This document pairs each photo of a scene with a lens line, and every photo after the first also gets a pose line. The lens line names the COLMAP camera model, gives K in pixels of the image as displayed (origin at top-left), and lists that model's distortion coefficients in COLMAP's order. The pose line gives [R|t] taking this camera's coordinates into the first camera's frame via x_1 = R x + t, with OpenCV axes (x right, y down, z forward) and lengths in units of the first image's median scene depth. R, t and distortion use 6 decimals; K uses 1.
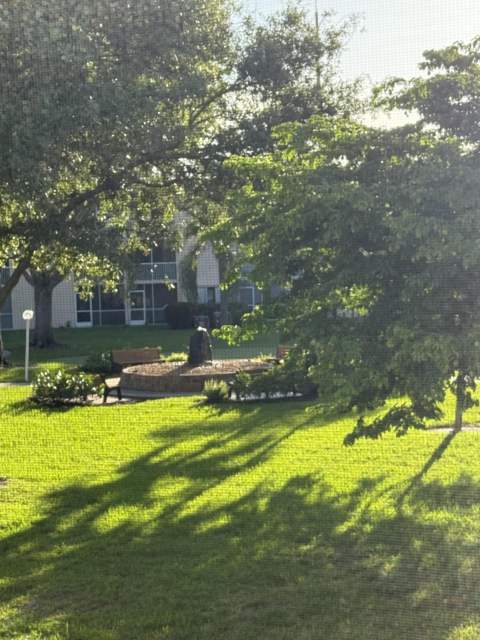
lens RADIAL K [[1251.8, 0, 240.5], [0, 1251.8, 320.6], [0, 0, 1]] dist [0.089579, 0.000000]
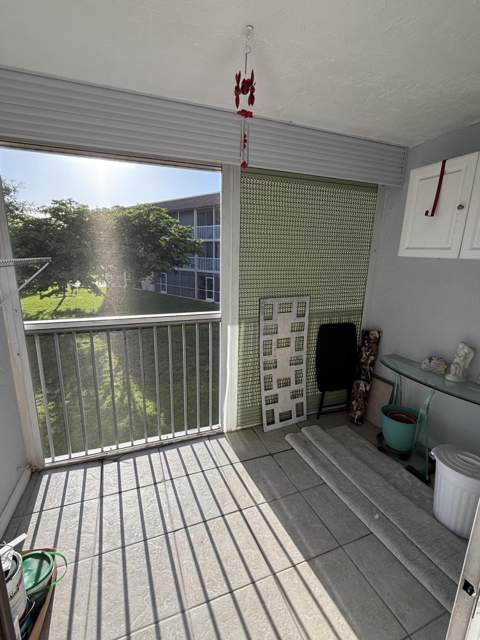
lens RADIAL K [[299.0, 0, 240.5], [0, 299.0, 322.2], [0, 0, 1]] dist [-0.000522, -0.000414]
pose [[0.748795, -0.103763, 0.654629, -0.060836], [-0.005978, 0.986572, 0.163216, 0.008856], [-0.662775, -0.126129, 0.738120, -0.125648]]
